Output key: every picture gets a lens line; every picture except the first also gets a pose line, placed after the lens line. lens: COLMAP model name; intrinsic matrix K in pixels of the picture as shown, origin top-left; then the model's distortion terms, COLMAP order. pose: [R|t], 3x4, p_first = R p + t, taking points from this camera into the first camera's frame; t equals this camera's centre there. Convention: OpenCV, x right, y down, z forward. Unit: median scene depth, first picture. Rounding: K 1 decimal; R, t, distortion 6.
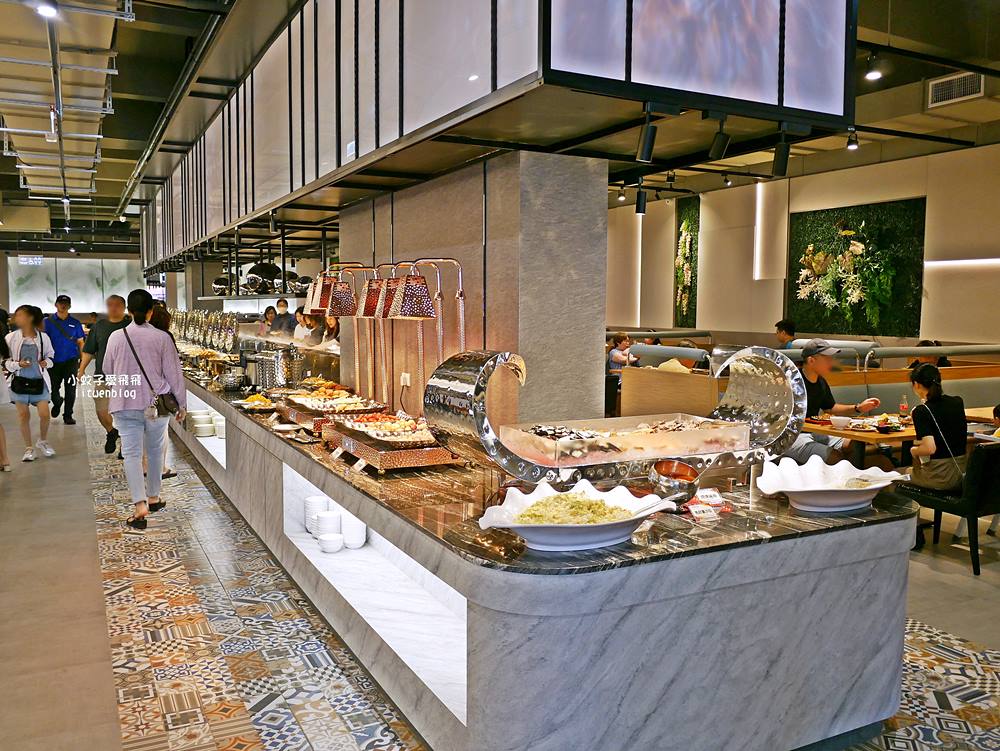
lens RADIAL K [[844.3, 0, 501.2], [0, 844.3, 374.7], [0, 0, 1]] dist [-0.001676, -0.000438]
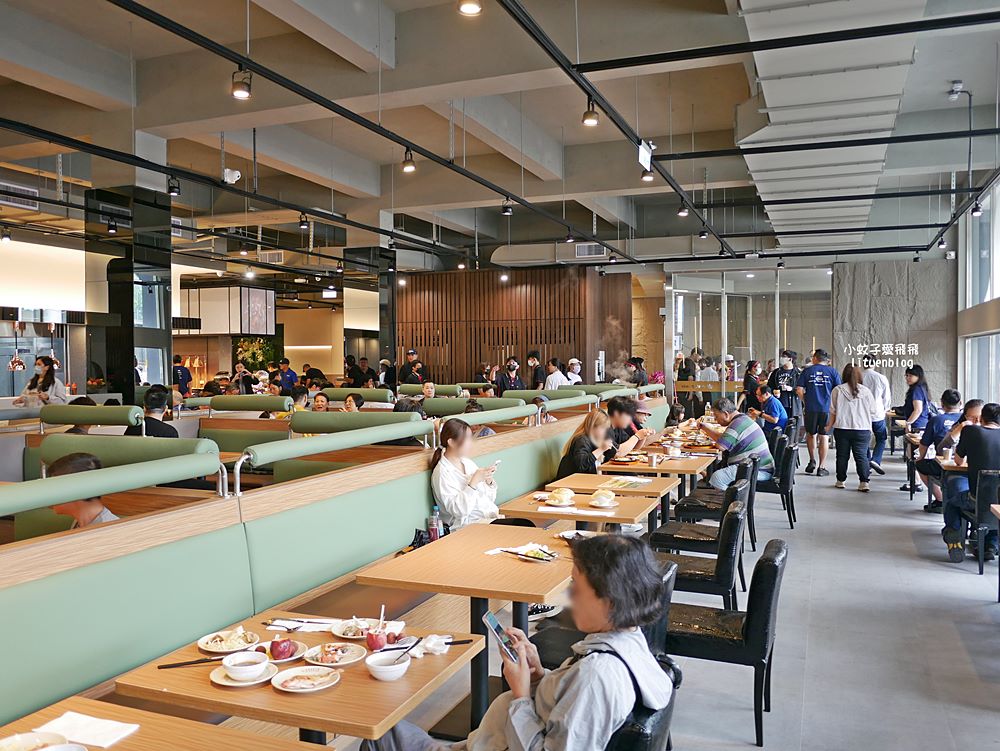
lens RADIAL K [[844.3, 0, 499.6], [0, 844.3, 376.3], [0, 0, 1]] dist [-0.001676, -0.000438]
pose [[0.740083, -0.026252, 0.672003, -0.794233], [0.065559, 0.997295, -0.033241, 0.097179], [-0.669313, 0.068657, 0.739802, -1.434914]]
